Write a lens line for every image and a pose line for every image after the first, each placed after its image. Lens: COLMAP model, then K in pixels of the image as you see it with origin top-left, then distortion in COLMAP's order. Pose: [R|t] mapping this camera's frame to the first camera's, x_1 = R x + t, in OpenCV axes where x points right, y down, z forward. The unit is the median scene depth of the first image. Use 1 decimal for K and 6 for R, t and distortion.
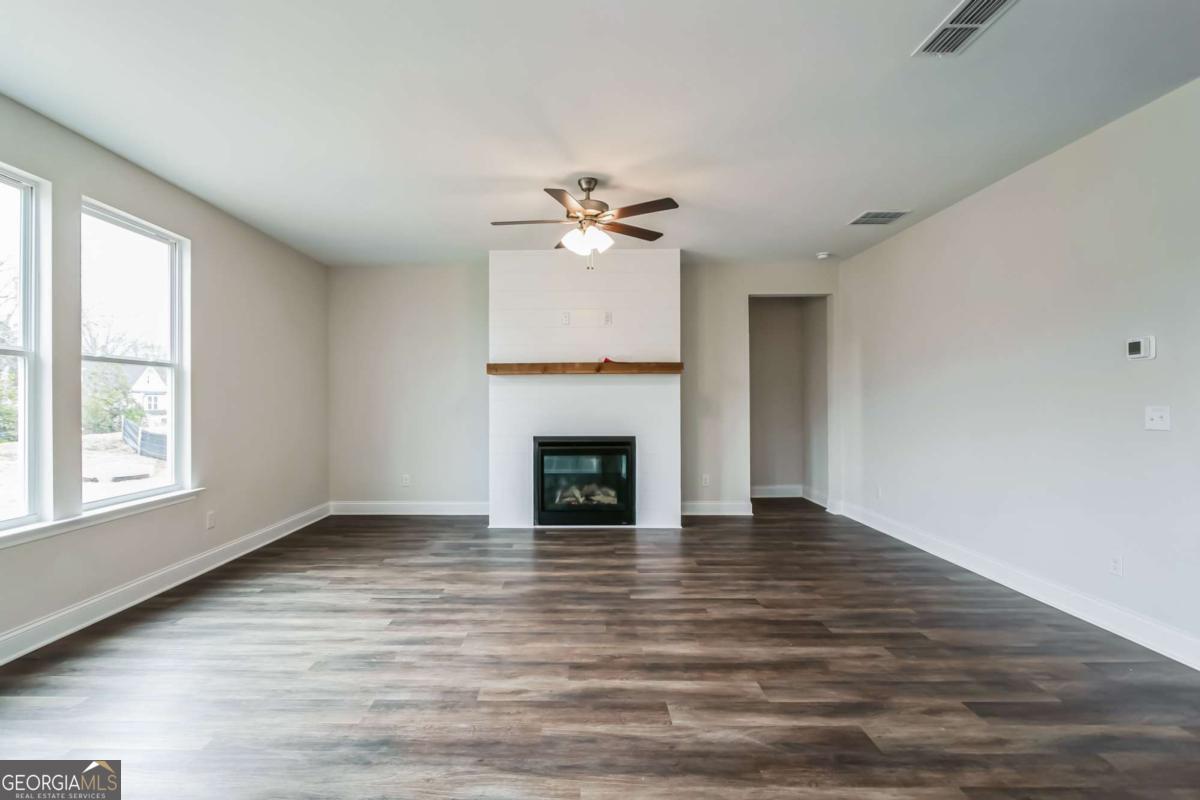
lens RADIAL K [[573.0, 0, 565.9], [0, 573.0, 398.9], [0, 0, 1]] dist [-0.015860, 0.002668]
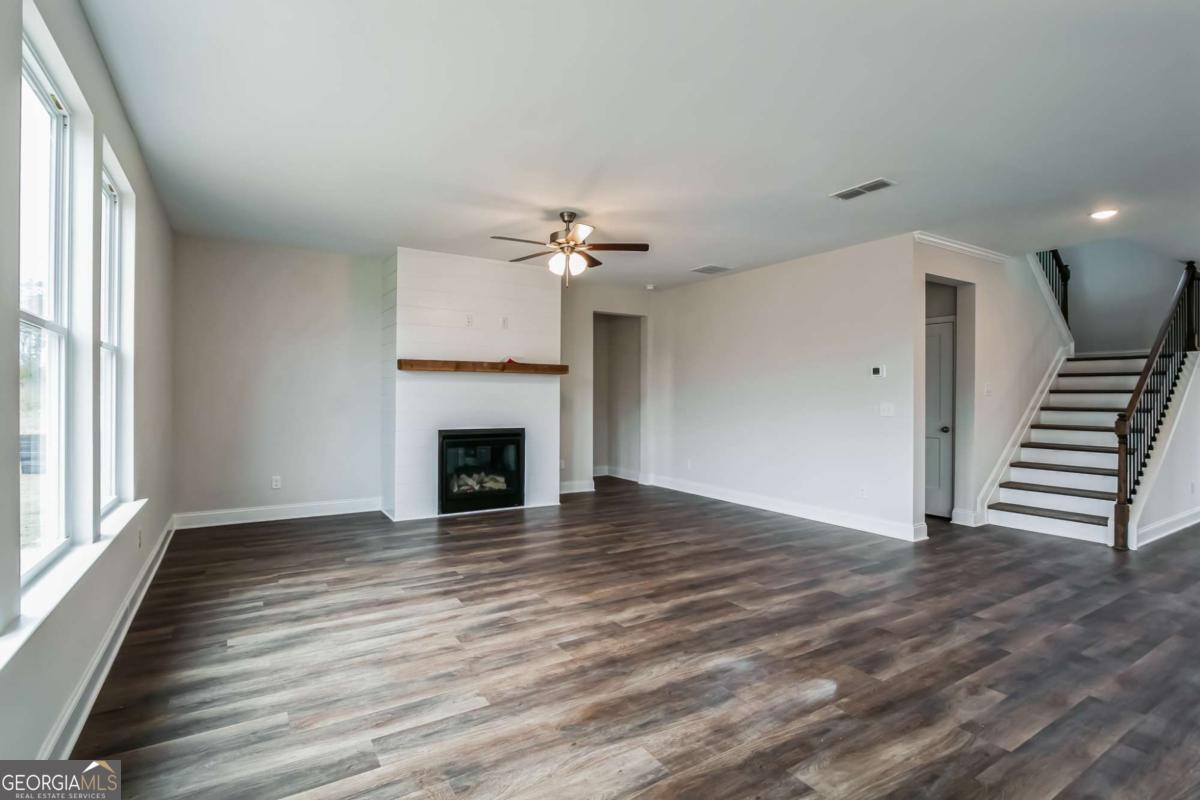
lens RADIAL K [[573.0, 0, 573.3], [0, 573.0, 395.9], [0, 0, 1]] dist [-0.015860, 0.002668]
pose [[0.846111, 0.010033, 0.532912, -0.632663], [-0.011537, 0.999933, -0.000509, 0.001107], [-0.532882, -0.005718, 0.846170, -0.027504]]
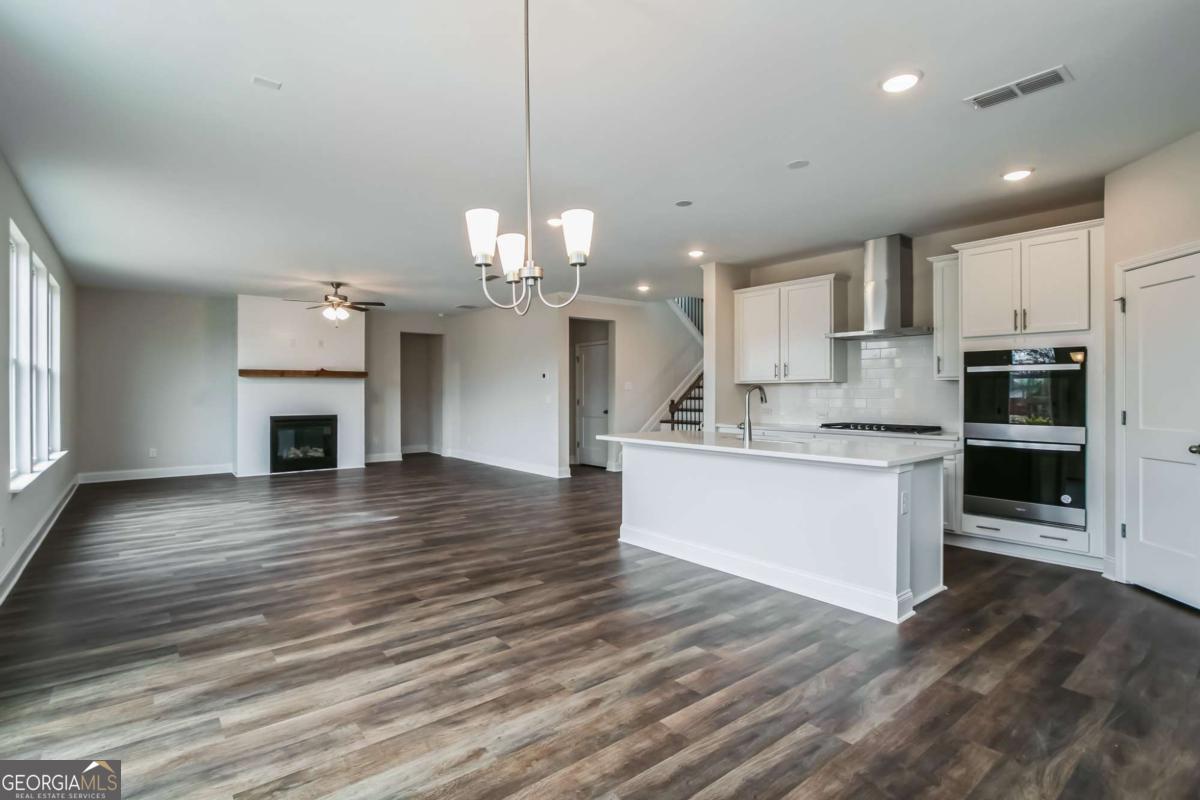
lens RADIAL K [[573.0, 0, 575.8], [0, 573.0, 390.9], [0, 0, 1]] dist [-0.015860, 0.002668]
pose [[0.777209, 0.003275, 0.629234, -0.604620], [-0.002564, 0.999995, -0.002039, -0.005164], [-0.629237, -0.000029, 0.777213, -1.149848]]
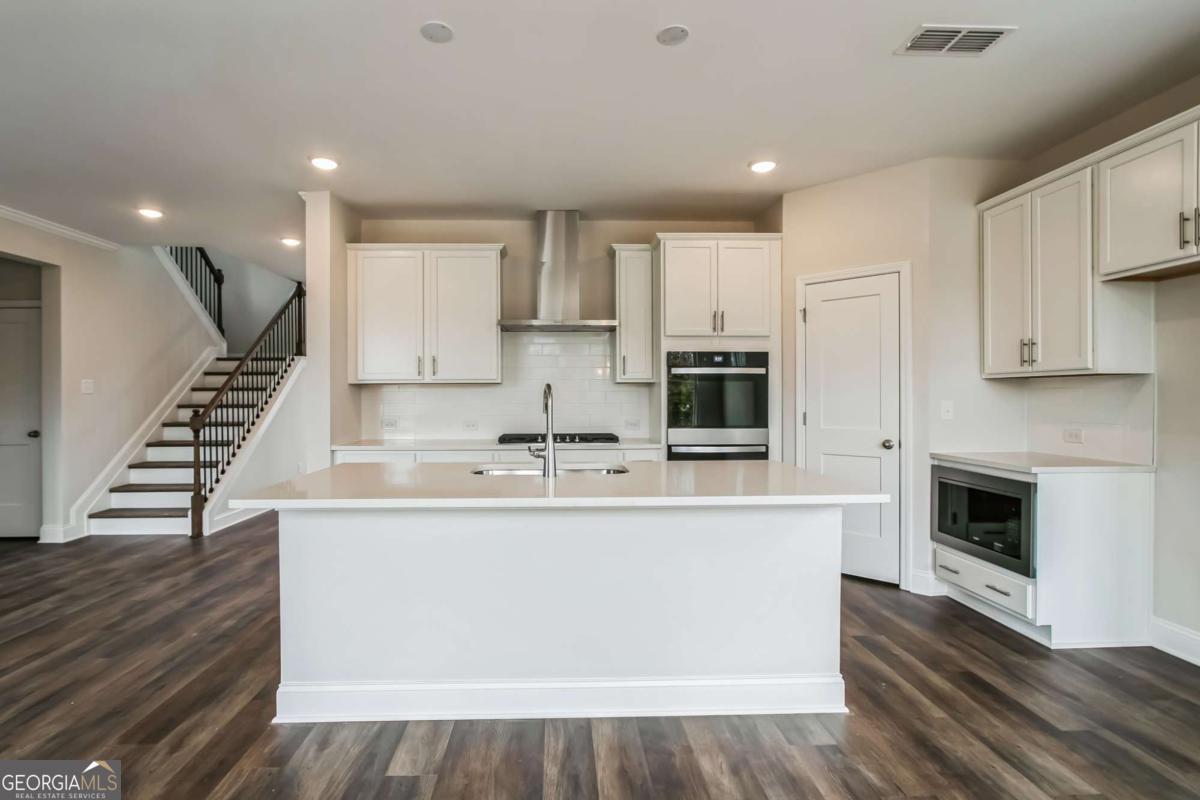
lens RADIAL K [[573.0, 0, 577.2], [0, 573.0, 402.3], [0, 0, 1]] dist [-0.015860, 0.002668]
pose [[-0.046050, -0.007721, 0.998909, -0.300166], [0.000168, 0.999970, 0.007737, -0.002180], [-0.998939, 0.000524, -0.046047, -0.474524]]
